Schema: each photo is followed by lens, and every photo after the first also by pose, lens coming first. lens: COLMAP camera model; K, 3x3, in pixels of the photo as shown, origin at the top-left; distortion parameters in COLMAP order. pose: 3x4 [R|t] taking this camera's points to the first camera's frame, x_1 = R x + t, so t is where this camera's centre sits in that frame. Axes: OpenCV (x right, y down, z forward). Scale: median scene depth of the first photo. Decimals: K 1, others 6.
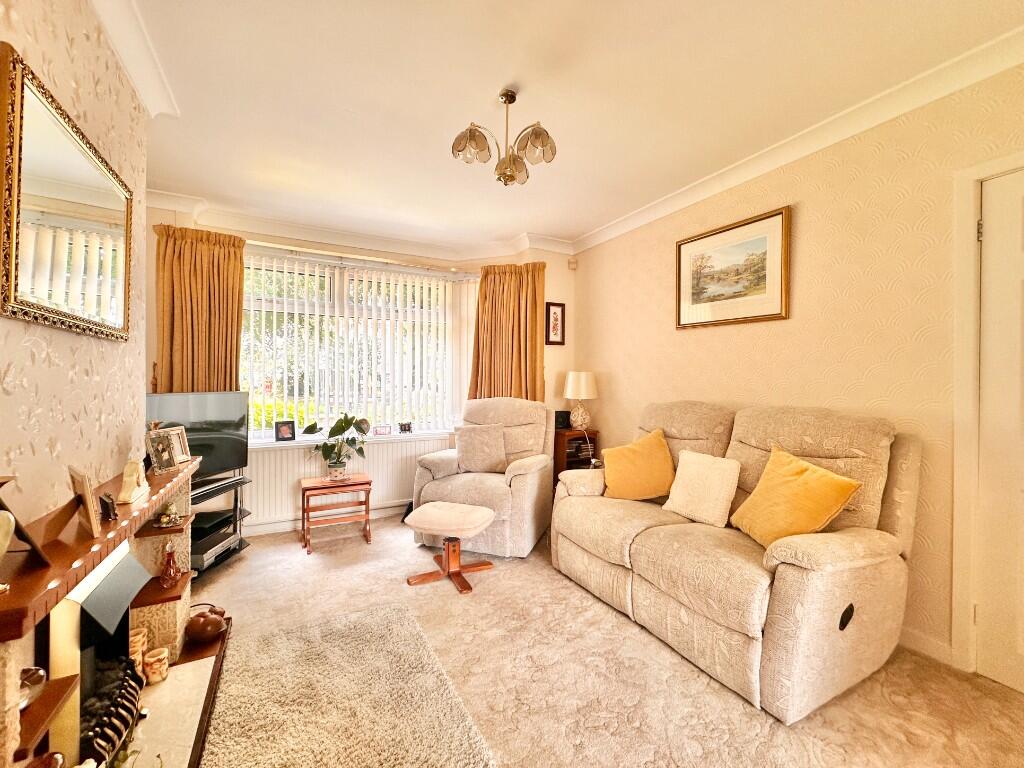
lens RADIAL K [[423.1, 0, 512.9], [0, 423.1, 382.4], [0, 0, 1]] dist [-0.000339, -0.000114]
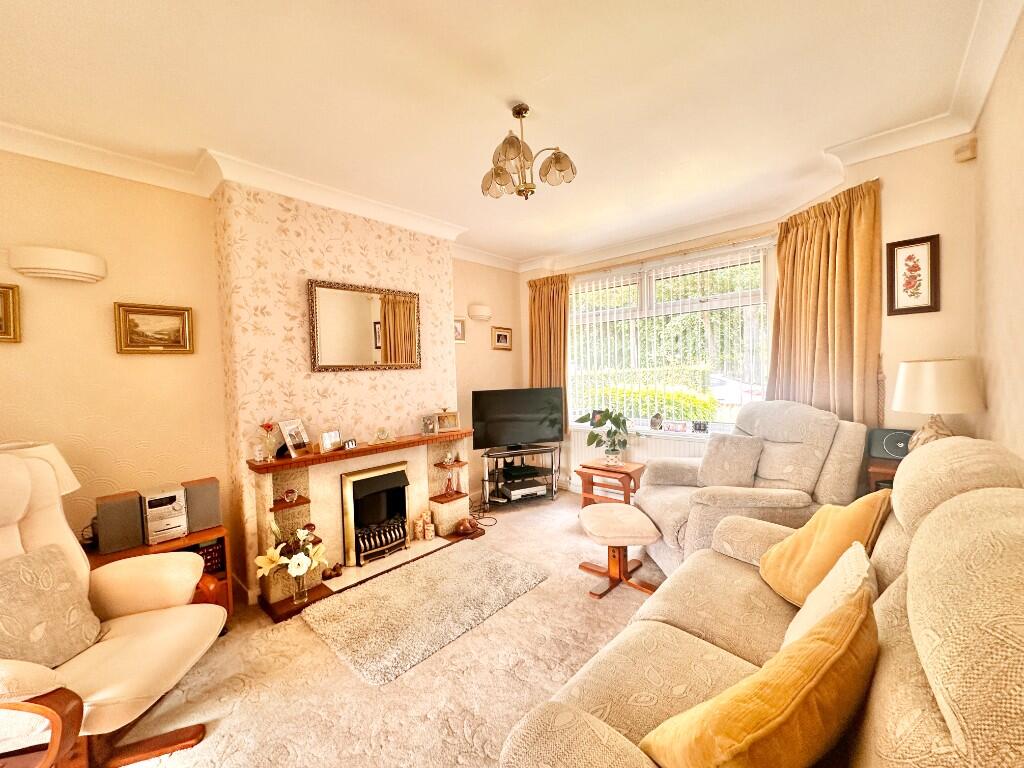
lens RADIAL K [[409.8, 0, 515.5], [0, 409.8, 384.7], [0, 0, 1]] dist [0.001101, 0.000001]
pose [[0.349968, 0.019837, -0.936552, 0.471429], [0.031527, 0.998960, 0.032940, -0.029580], [0.936231, -0.041055, 0.348979, 0.324344]]
